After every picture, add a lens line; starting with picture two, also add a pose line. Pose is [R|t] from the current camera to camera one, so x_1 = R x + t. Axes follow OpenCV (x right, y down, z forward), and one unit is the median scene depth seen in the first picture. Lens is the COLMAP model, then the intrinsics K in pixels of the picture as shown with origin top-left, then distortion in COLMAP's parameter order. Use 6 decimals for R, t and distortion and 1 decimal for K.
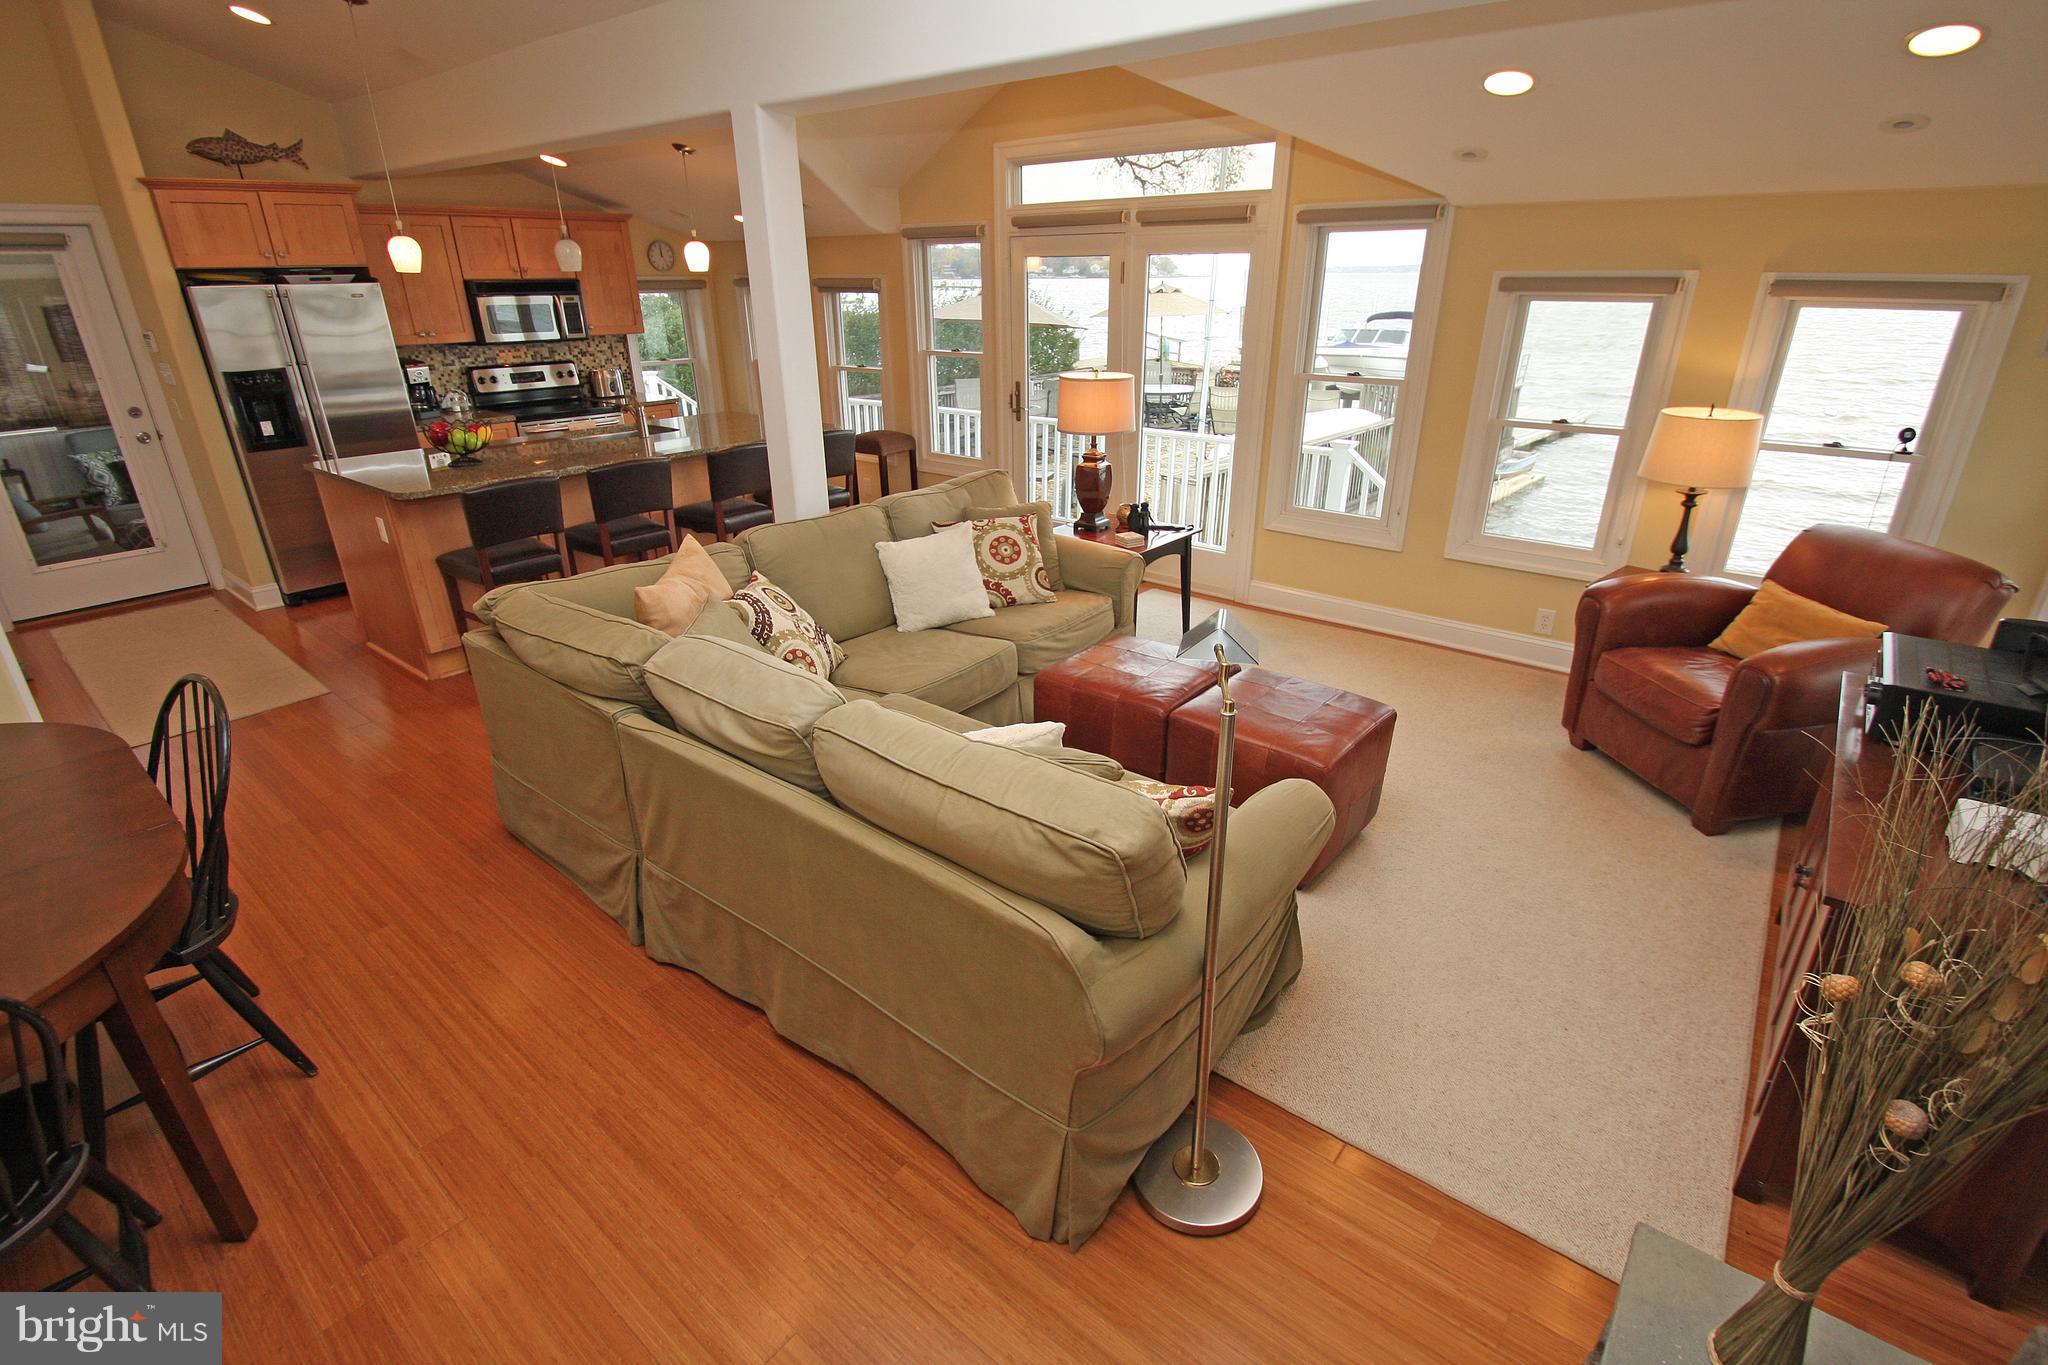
lens RADIAL K [[953.8, 0, 1032.4], [0, 953.8, 690.2], [0, 0, 1]] dist [0.012901, -0.017017]
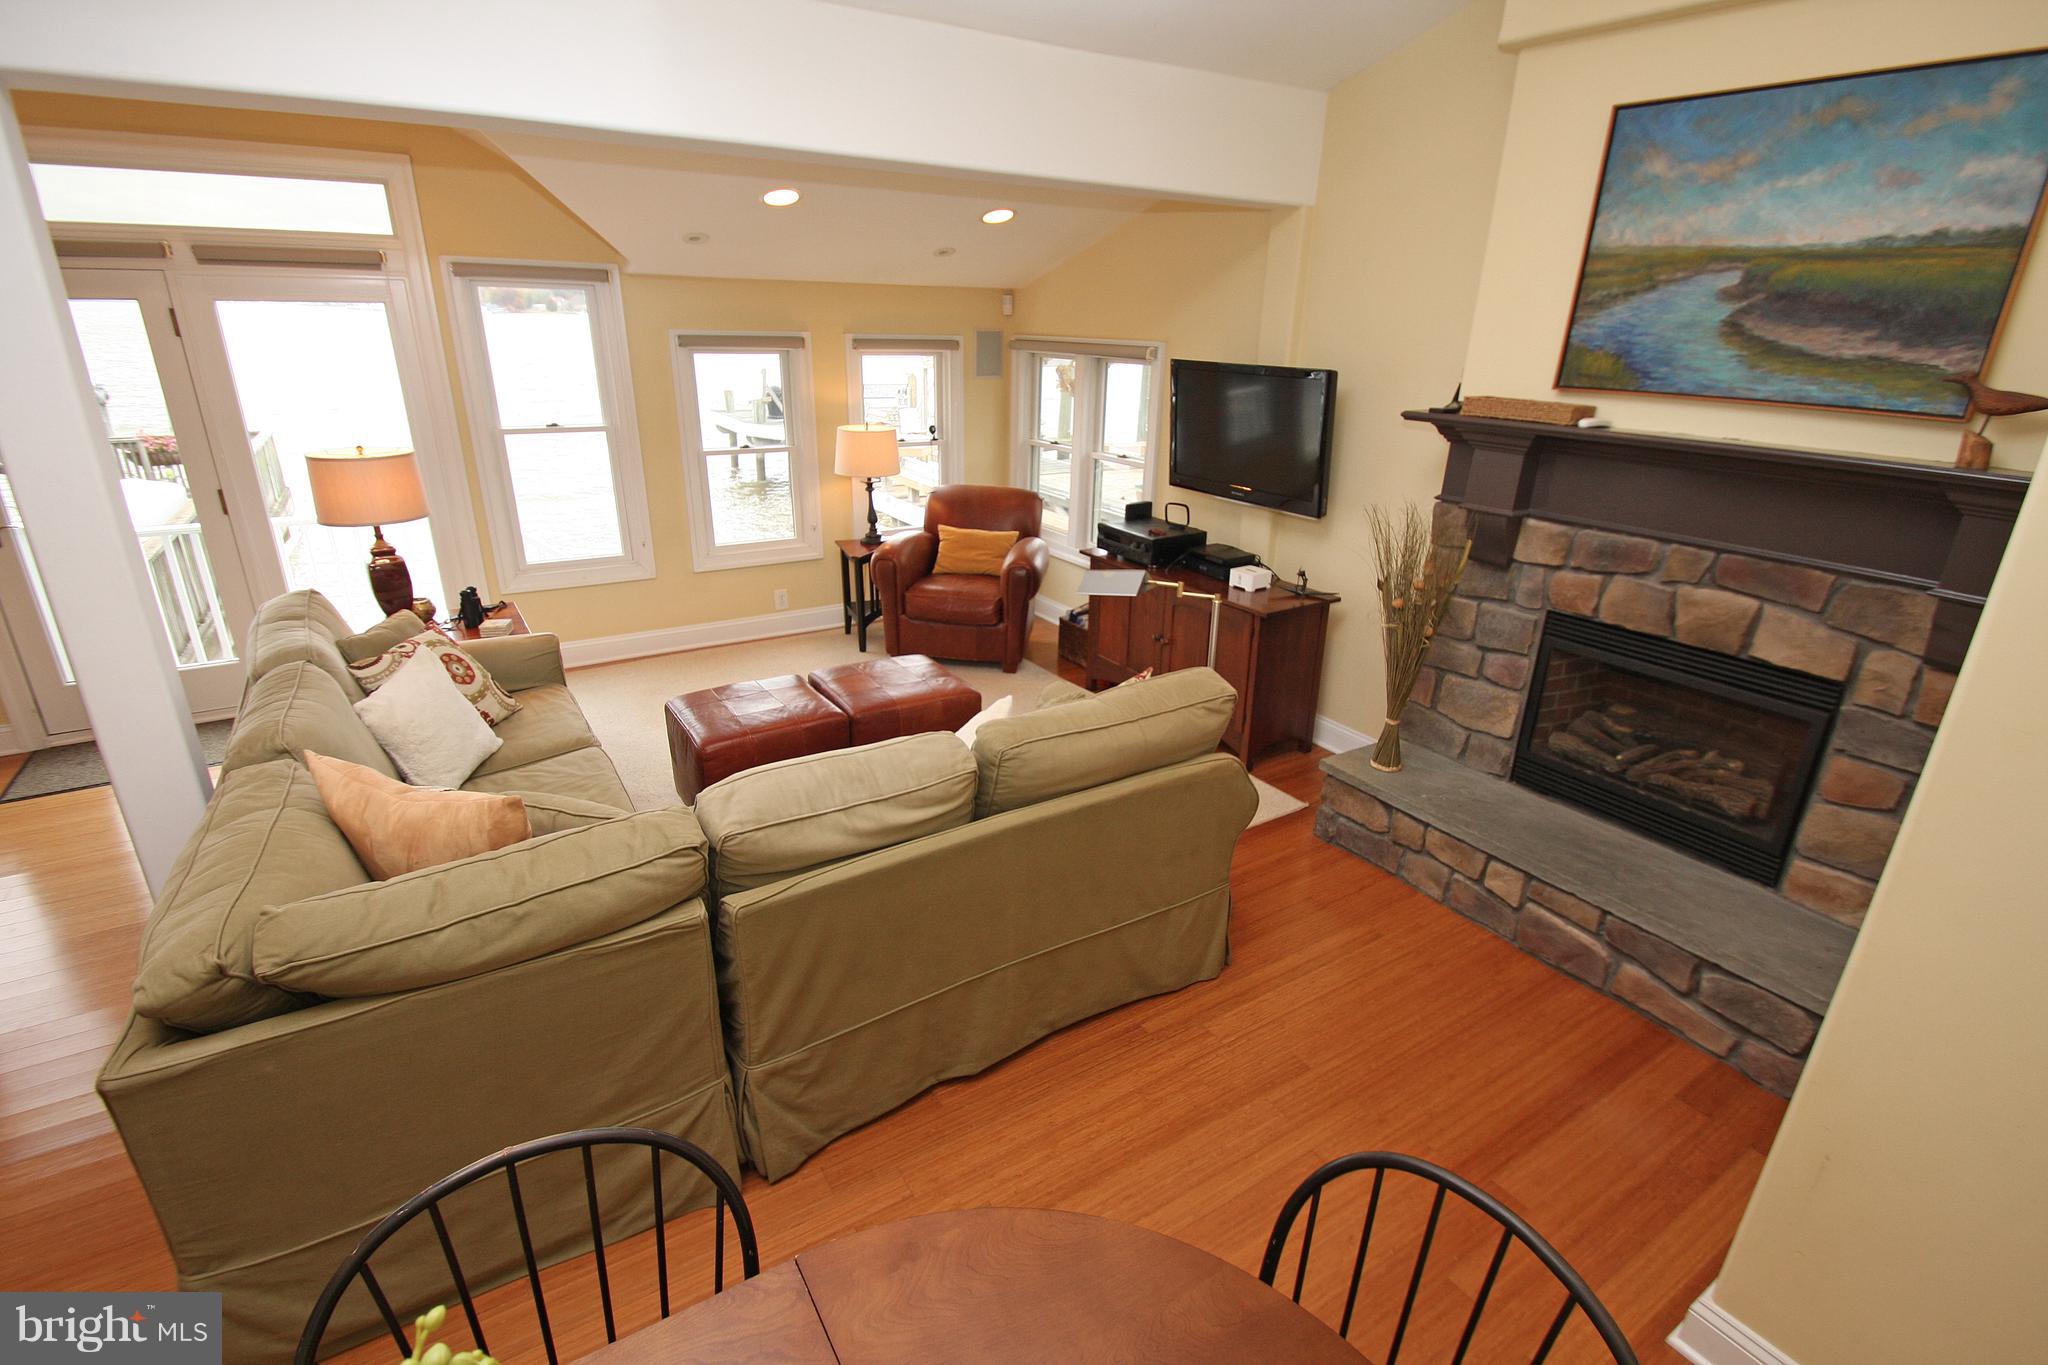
lens RADIAL K [[954.2, 0, 1032.4], [0, 954.2, 692.7], [0, 0, 1]] dist [0.015780, -0.018835]
pose [[0.307887, -0.334430, 0.890709, -0.492087], [0.356603, 0.908503, 0.217845, -0.106104], [-0.882066, 0.250558, 0.398975, 0.201585]]
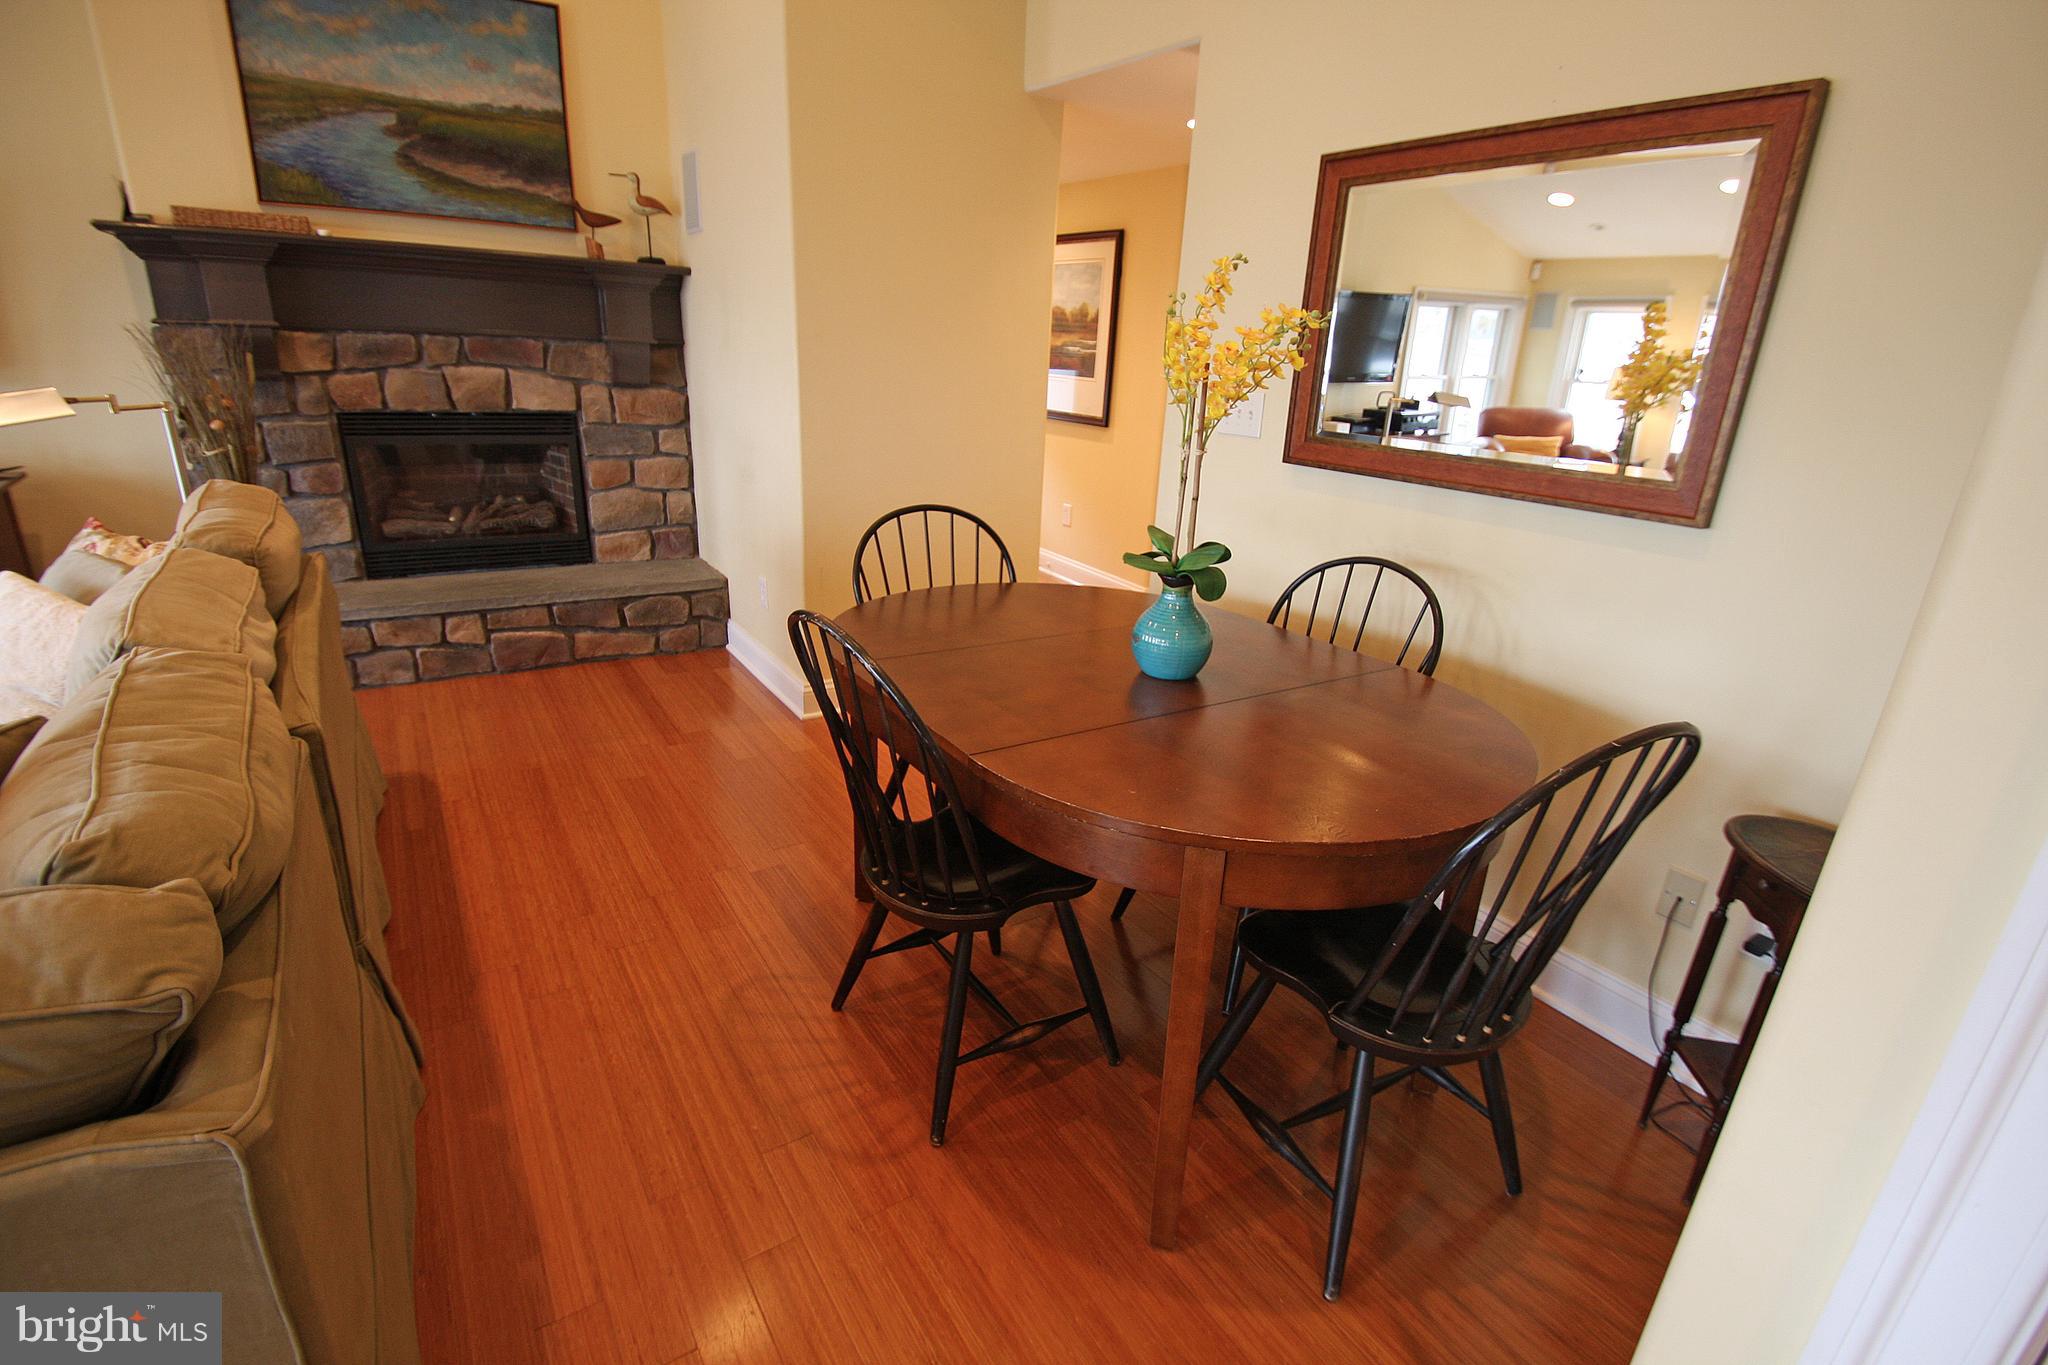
lens RADIAL K [[961.9, 0, 1036.5], [0, 961.9, 691.0], [0, 0, 1]] dist [0.018731, -0.020300]
pose [[-0.956644, -0.136971, 0.257044, -0.513050], [0.073148, 0.741254, 0.667227, -0.184270], [-0.281925, 0.657101, -0.699097, 0.635423]]
